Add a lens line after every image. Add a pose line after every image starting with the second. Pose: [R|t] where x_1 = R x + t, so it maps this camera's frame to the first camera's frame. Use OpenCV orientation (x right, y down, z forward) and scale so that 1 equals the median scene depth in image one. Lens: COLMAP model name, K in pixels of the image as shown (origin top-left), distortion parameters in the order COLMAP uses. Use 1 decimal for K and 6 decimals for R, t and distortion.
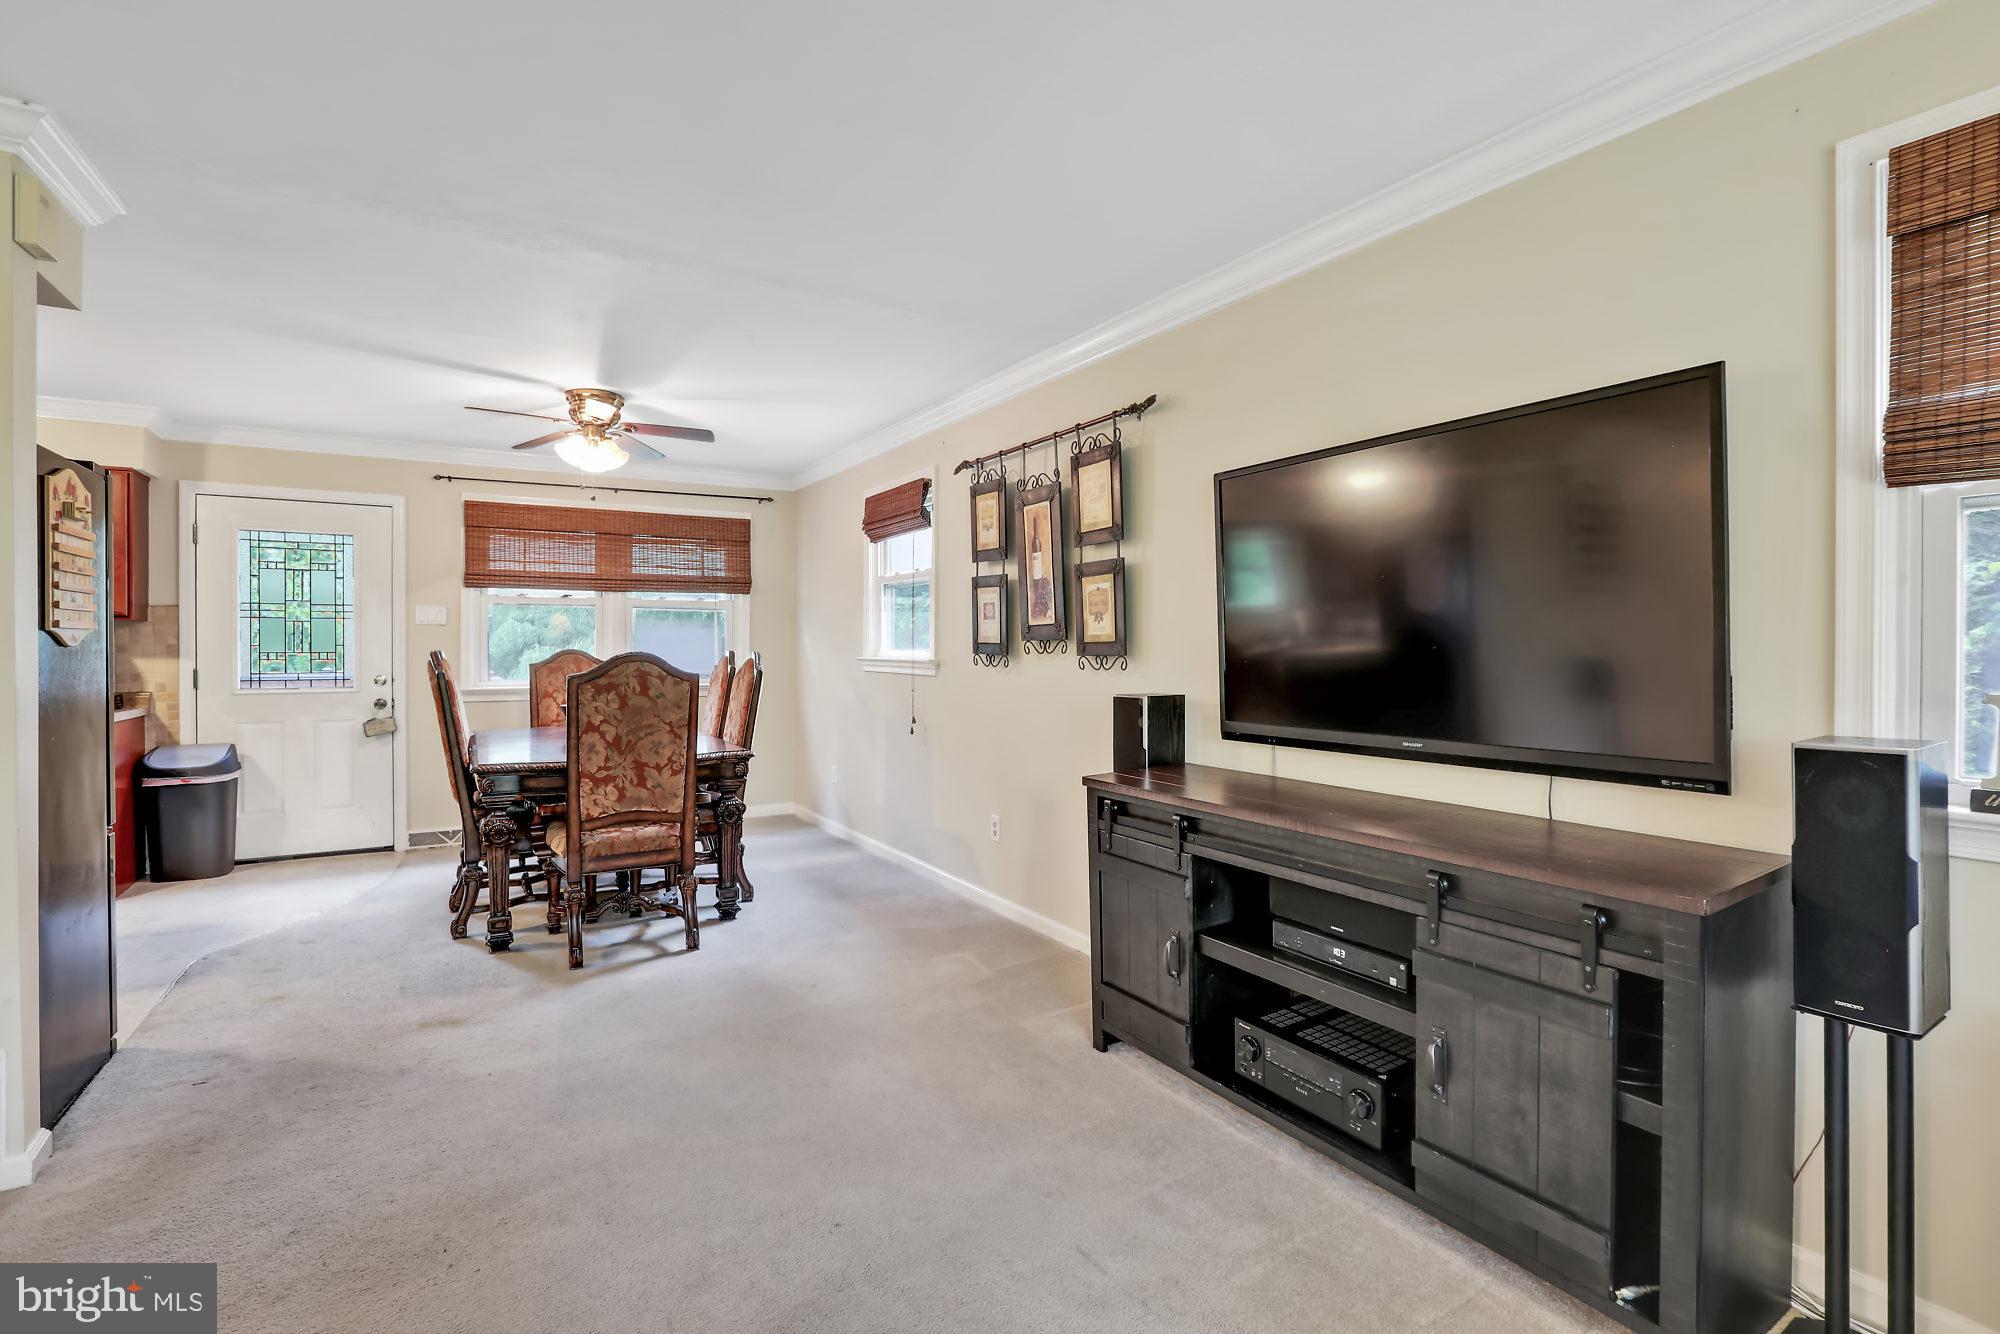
lens RADIAL K [[943.9, 0, 1018.7], [0, 943.9, 664.3], [0, 0, 1]] dist [-0.062000, 0.023579]
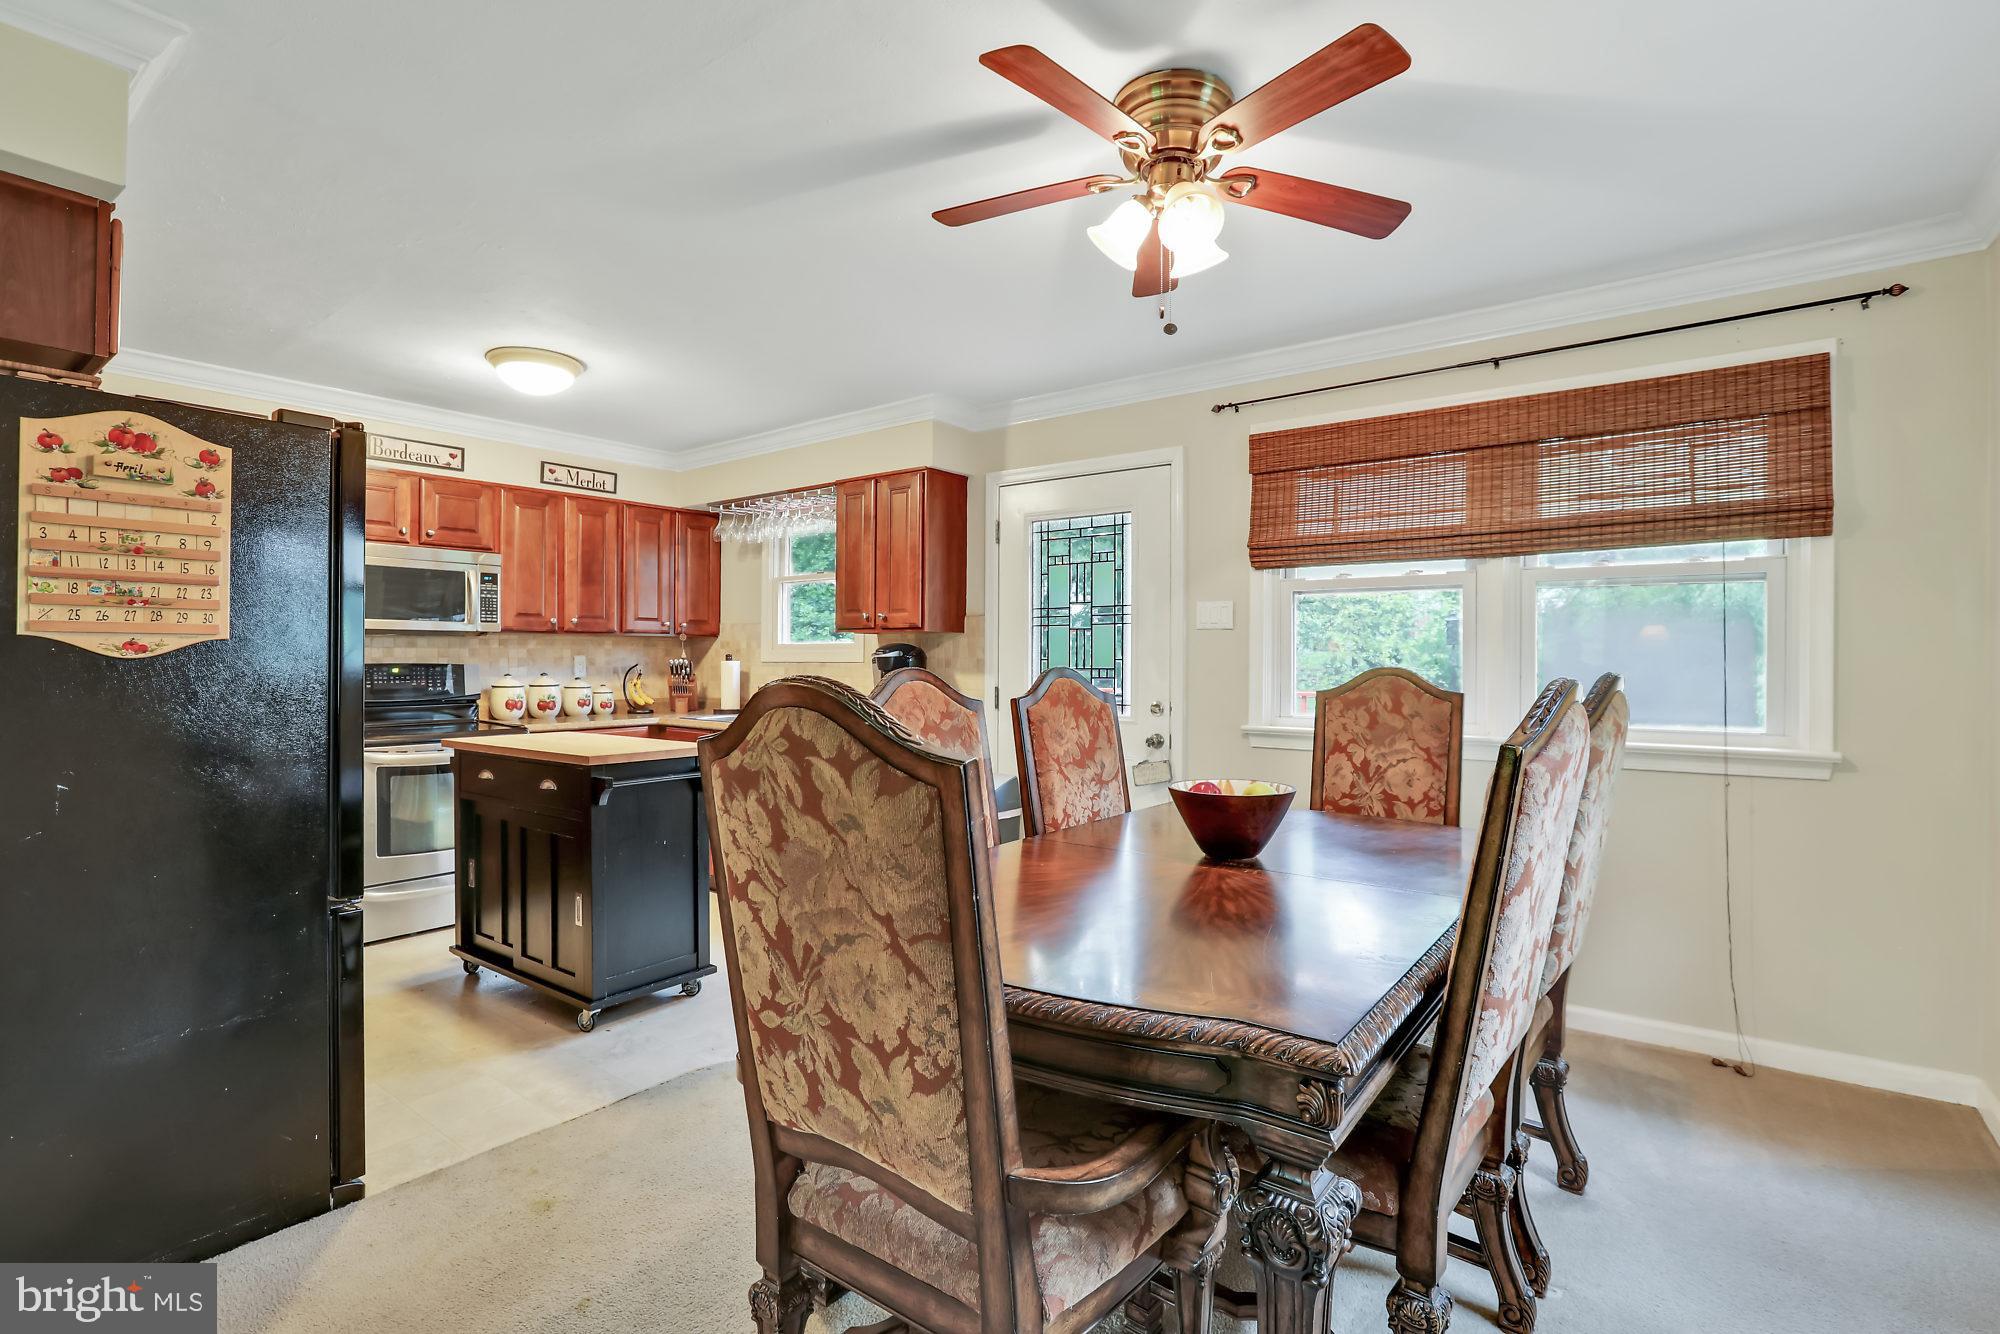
lens RADIAL K [[937.7, 0, 1000.0], [0, 937.7, 667.0], [0, 0, 1]] dist [-0.064515, 0.023816]
pose [[0.360076, 0.005665, -0.932906, -0.071316], [-0.019162, 0.999816, -0.001325, -0.013967], [0.932726, 0.018353, 0.360118, 0.768604]]
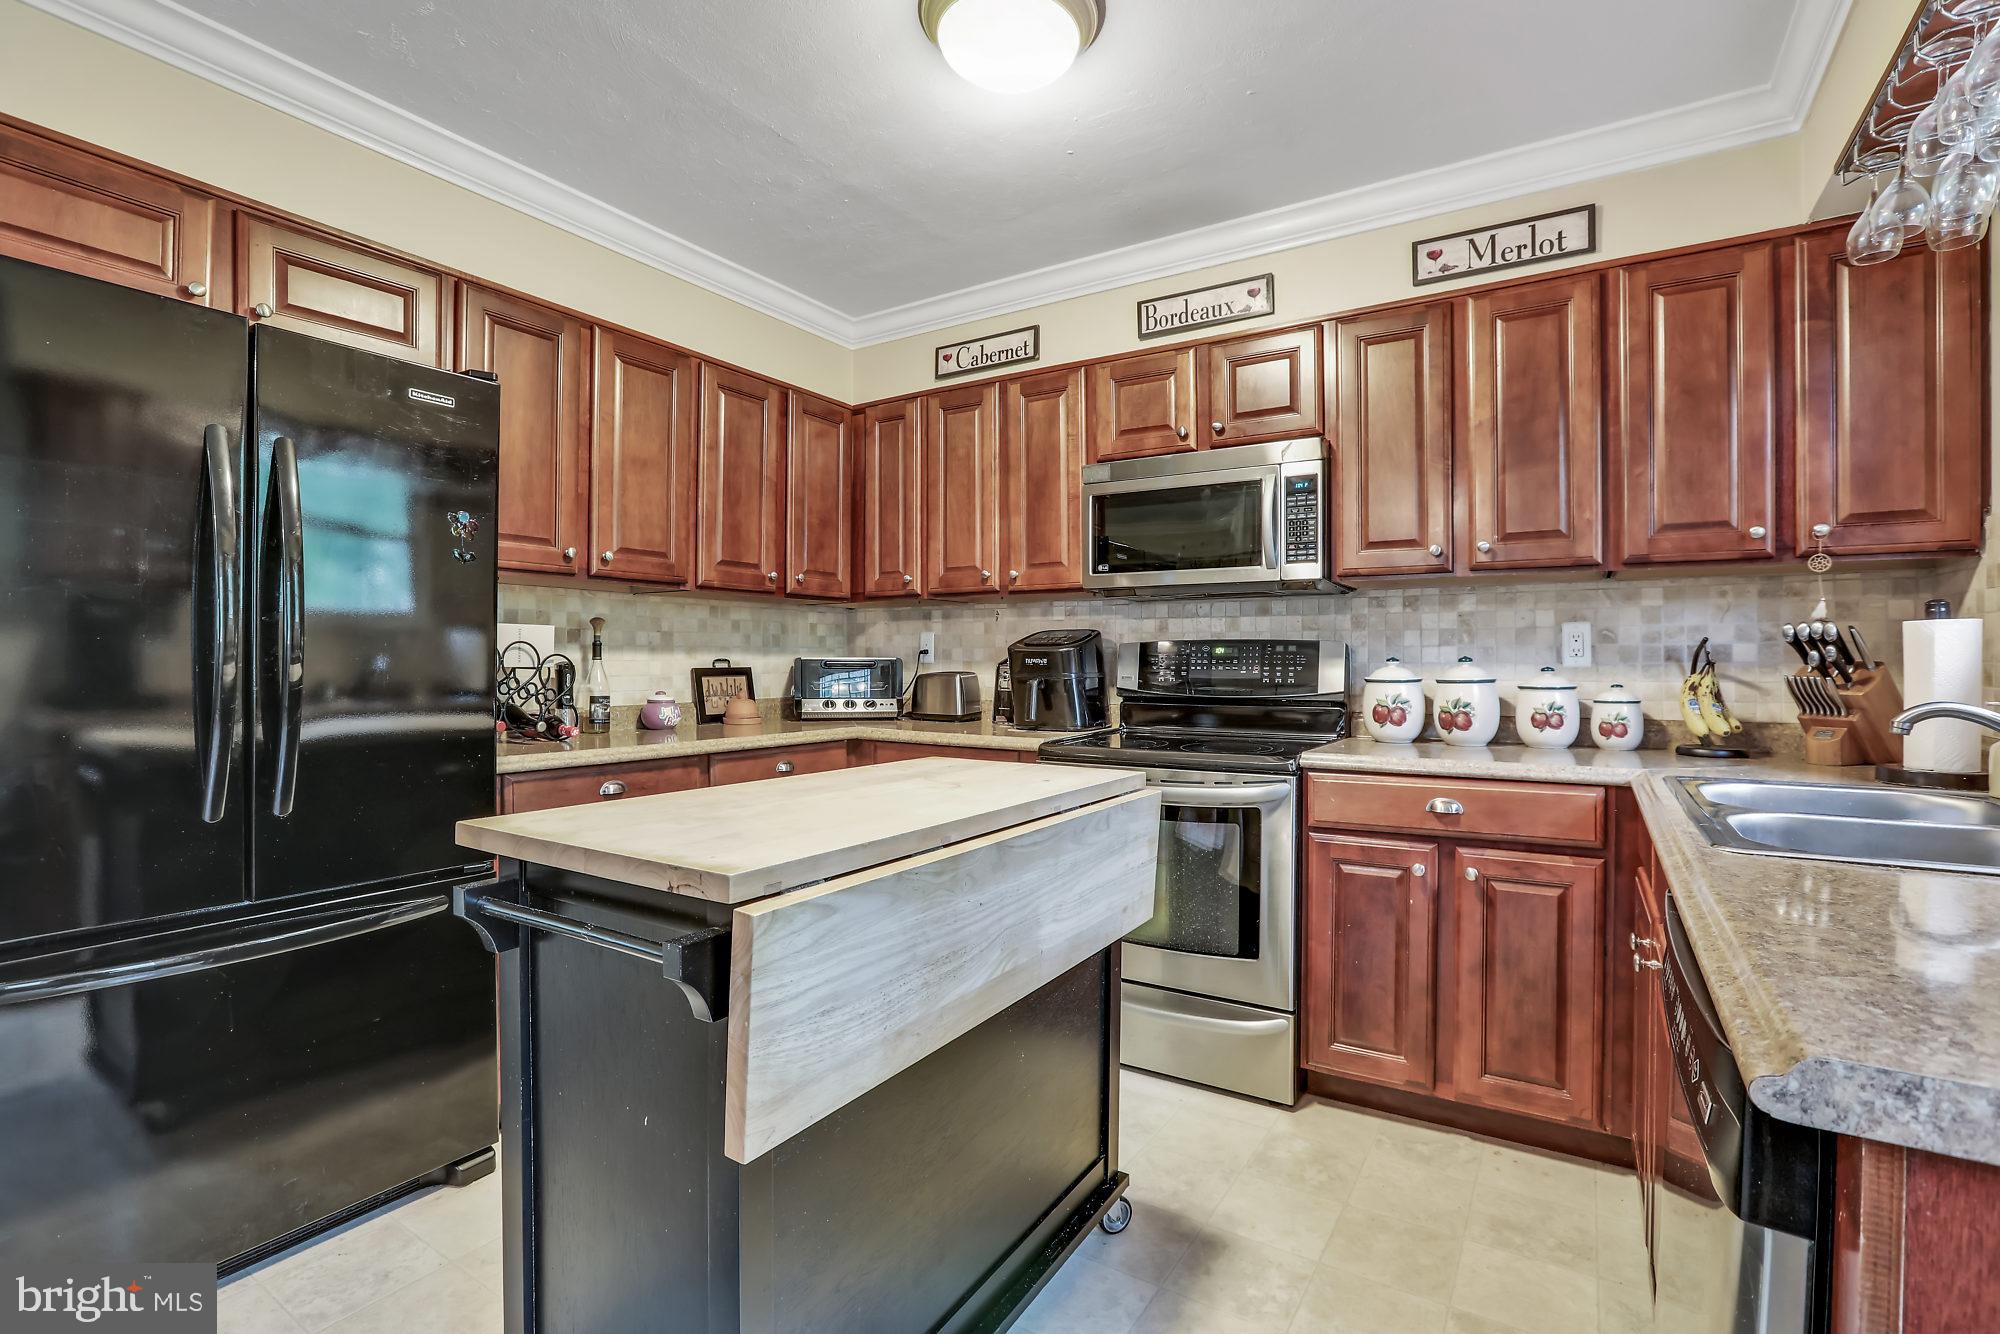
lens RADIAL K [[943.9, 0, 1018.7], [0, 943.9, 664.3], [0, 0, 1]] dist [-0.062000, 0.023579]
pose [[-0.907569, -0.008438, -0.419817, -0.857347], [-0.017656, 0.999681, 0.018075, 0.001923], [0.419531, 0.023816, -0.907429, 1.076229]]
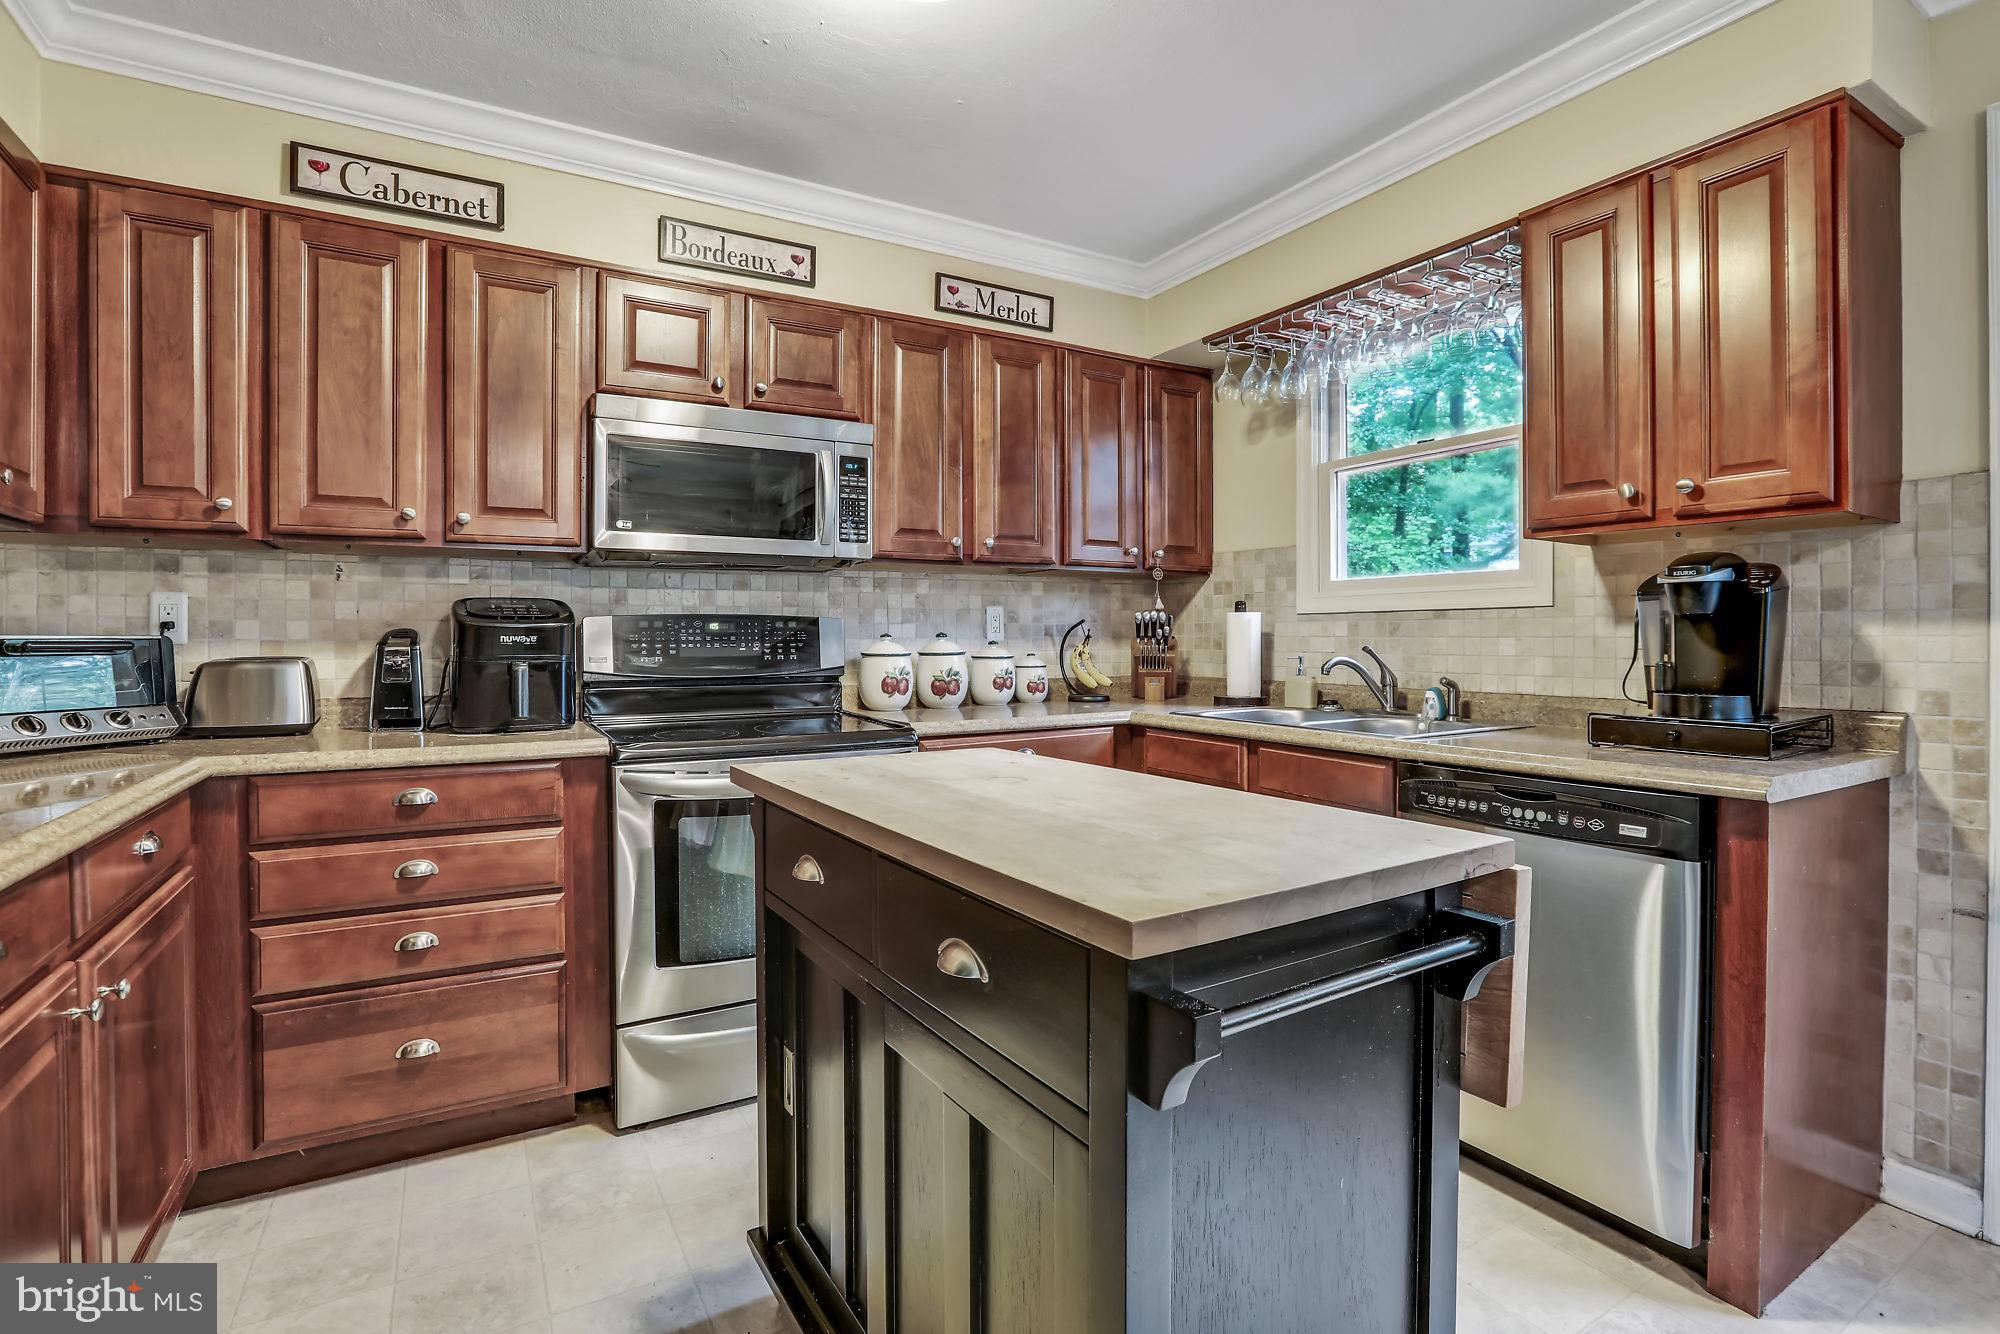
lens RADIAL K [[957.9, 0, 1010.2], [0, 957.9, 641.8], [0, 0, 1]] dist [-0.062709, 0.026840]
pose [[-0.014233, 0.001027, -0.999898, -0.640143], [-0.017835, 0.999840, 0.001281, 0.007865], [0.999740, 0.017852, -0.014212, 0.714763]]
